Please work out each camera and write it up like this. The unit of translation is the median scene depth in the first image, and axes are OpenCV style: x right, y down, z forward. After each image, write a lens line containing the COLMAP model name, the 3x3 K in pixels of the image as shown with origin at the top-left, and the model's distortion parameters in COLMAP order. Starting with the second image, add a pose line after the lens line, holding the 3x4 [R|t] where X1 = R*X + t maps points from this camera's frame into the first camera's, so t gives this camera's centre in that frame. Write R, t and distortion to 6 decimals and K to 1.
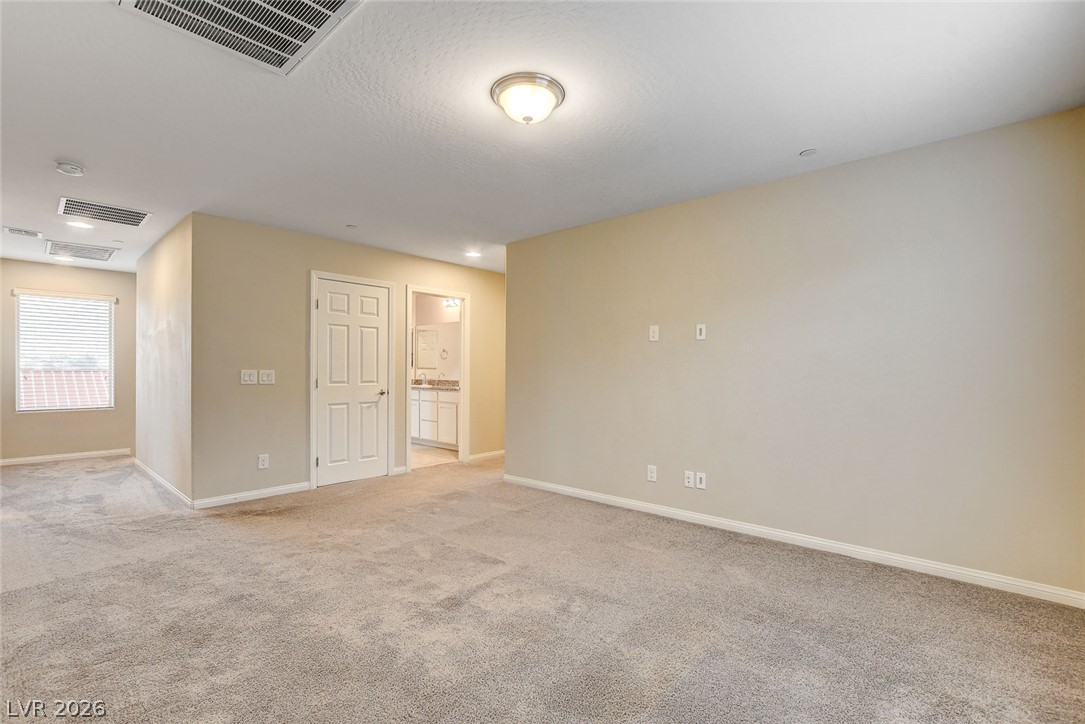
lens RADIAL K [[487.4, 0, 545.6], [0, 487.4, 365.8], [0, 0, 1]] dist [-0.001693, -0.000163]
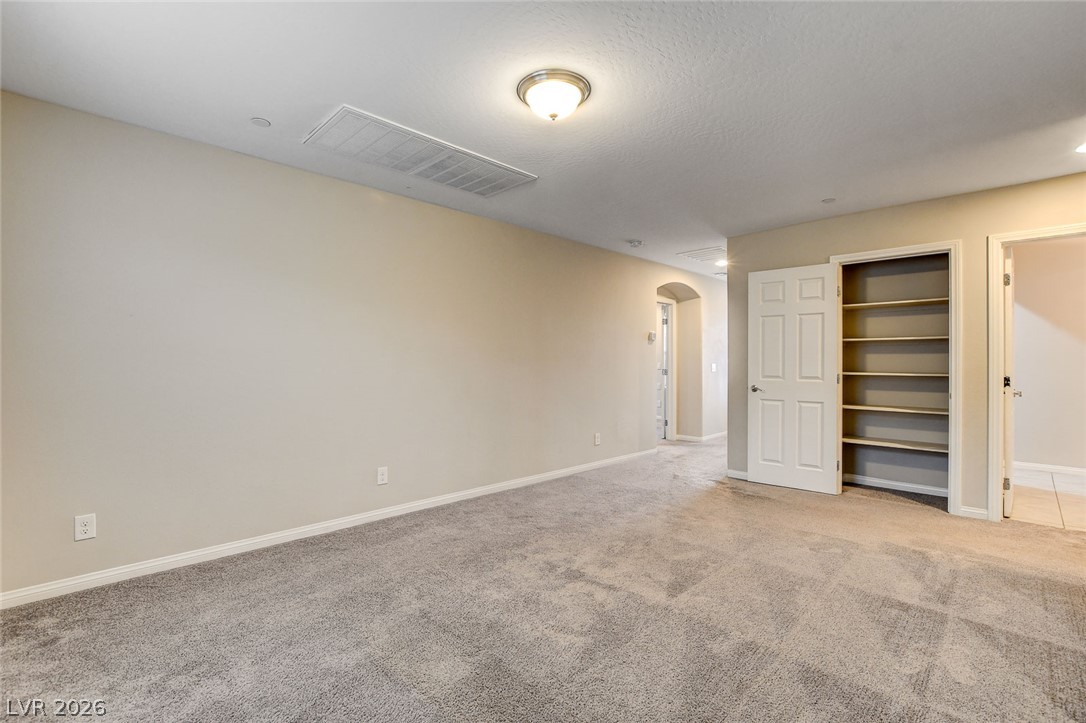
lens RADIAL K [[487.9, 0, 546.1], [0, 487.9, 365.4], [0, 0, 1]] dist [-0.001693, -0.000163]
pose [[-0.042388, -0.000094, -0.999101, 0.677754], [0.004004, 0.999992, -0.000264, 0.011460], [0.999093, -0.004012, -0.042387, 0.739498]]
